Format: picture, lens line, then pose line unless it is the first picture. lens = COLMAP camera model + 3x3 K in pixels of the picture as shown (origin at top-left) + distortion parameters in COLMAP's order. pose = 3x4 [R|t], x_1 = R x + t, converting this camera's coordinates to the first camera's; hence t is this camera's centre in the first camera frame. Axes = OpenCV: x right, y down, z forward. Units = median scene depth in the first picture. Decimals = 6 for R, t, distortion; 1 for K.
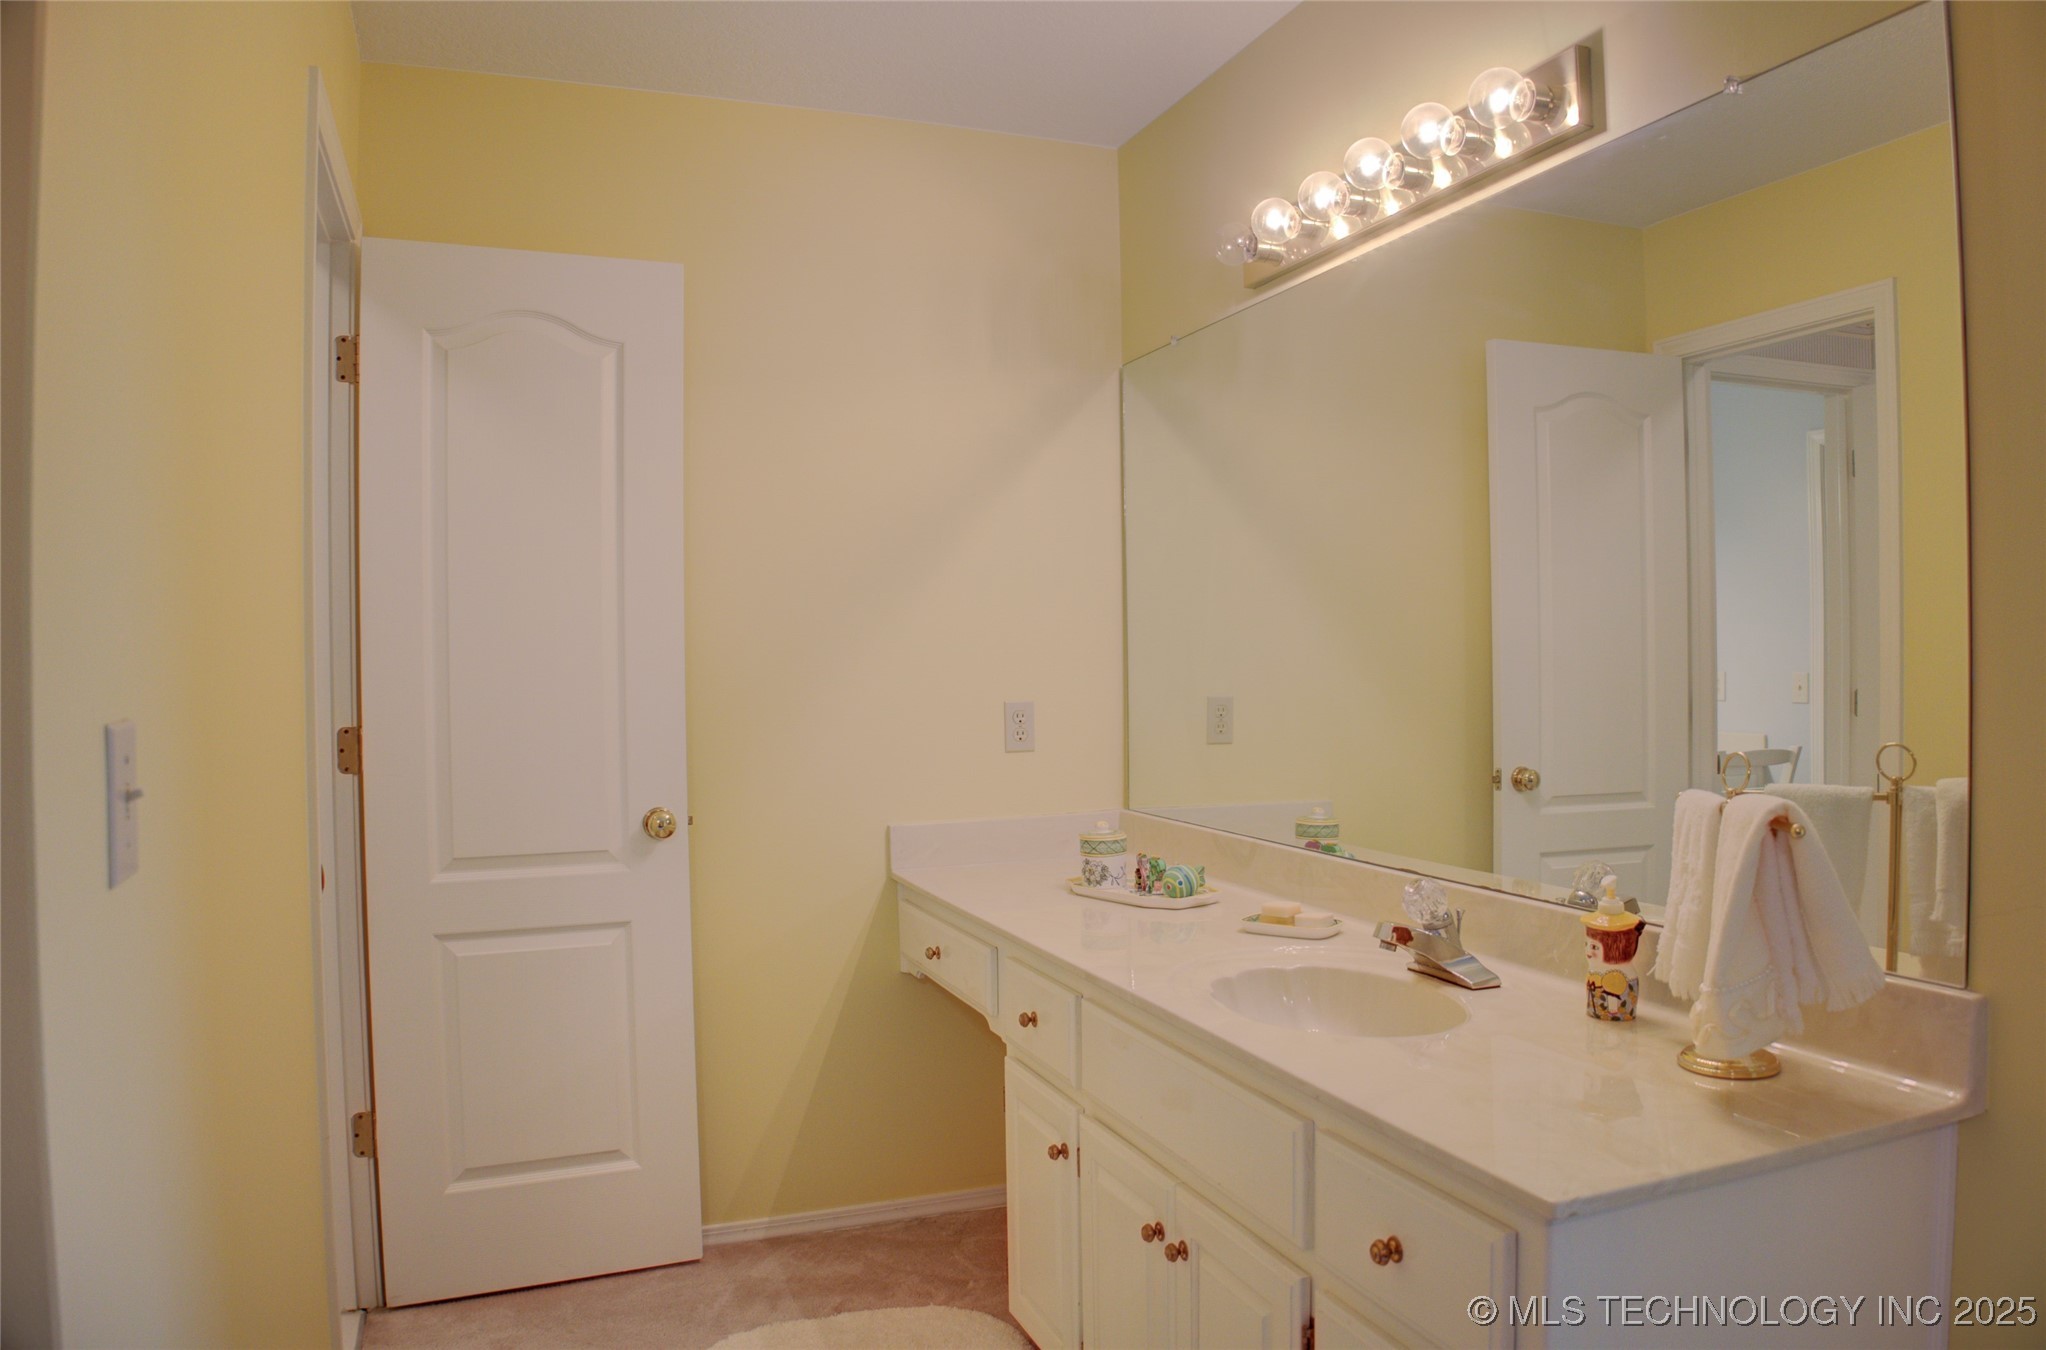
lens RADIAL K [[1378.2, 0, 1027.7], [0, 1378.2, 709.1], [0, 0, 1]] dist [-0.101961, 0.002161]
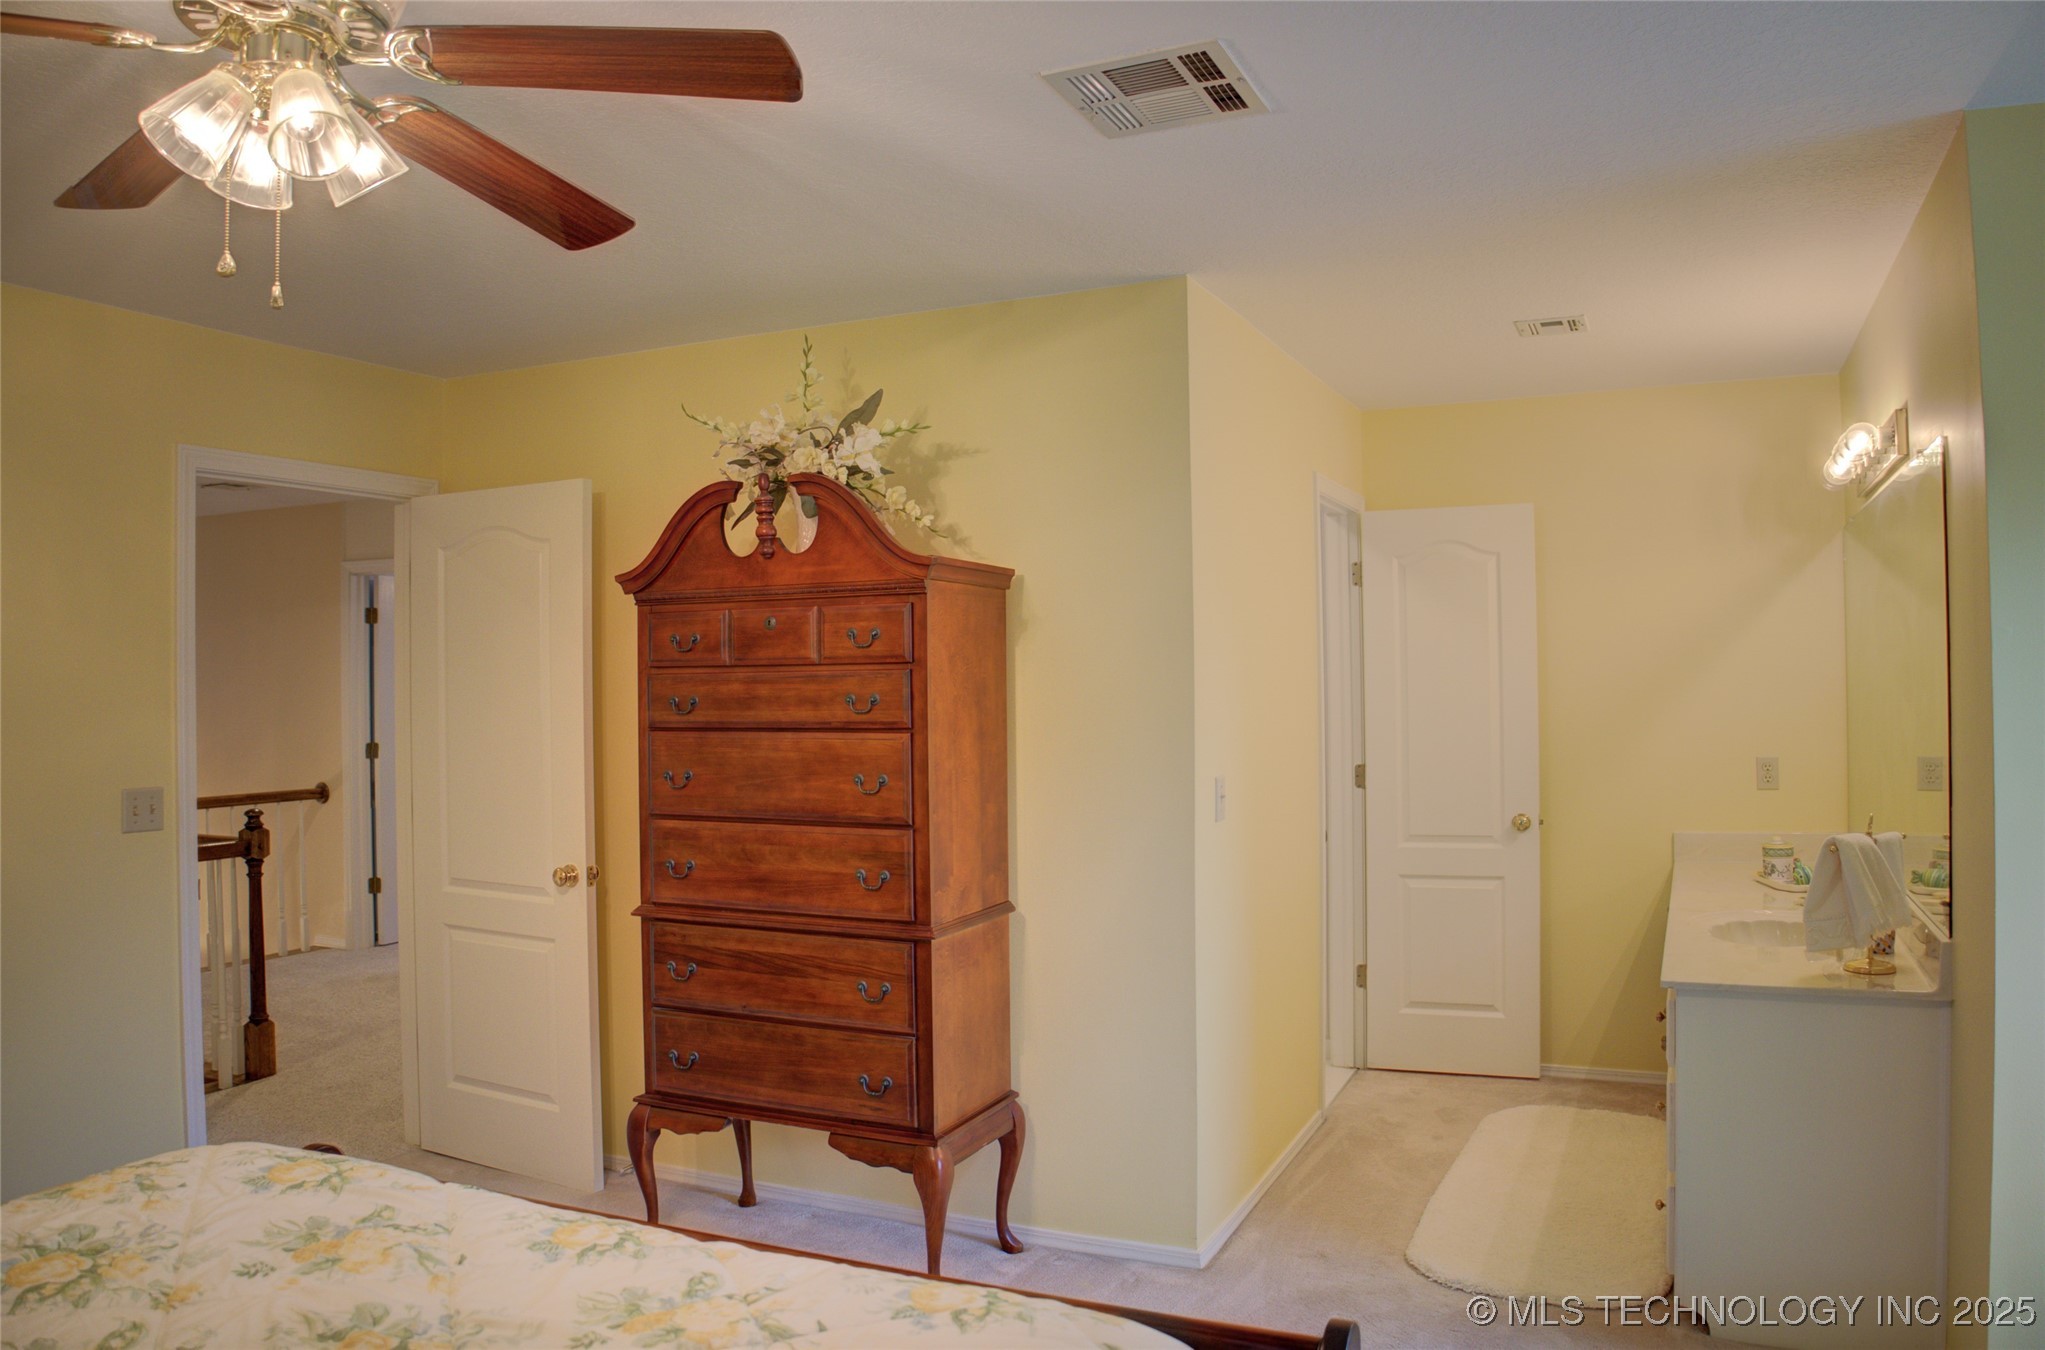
lens RADIAL K [[1377.5, 0, 1027.2], [0, 1377.5, 709.1], [0, 0, 1]] dist [-0.101961, 0.002161]
pose [[0.684300, 0.002822, -0.729195, 0.580189], [-0.006560, 0.999976, -0.002286, -0.055471], [0.729171, 0.006347, 0.684302, -0.673787]]
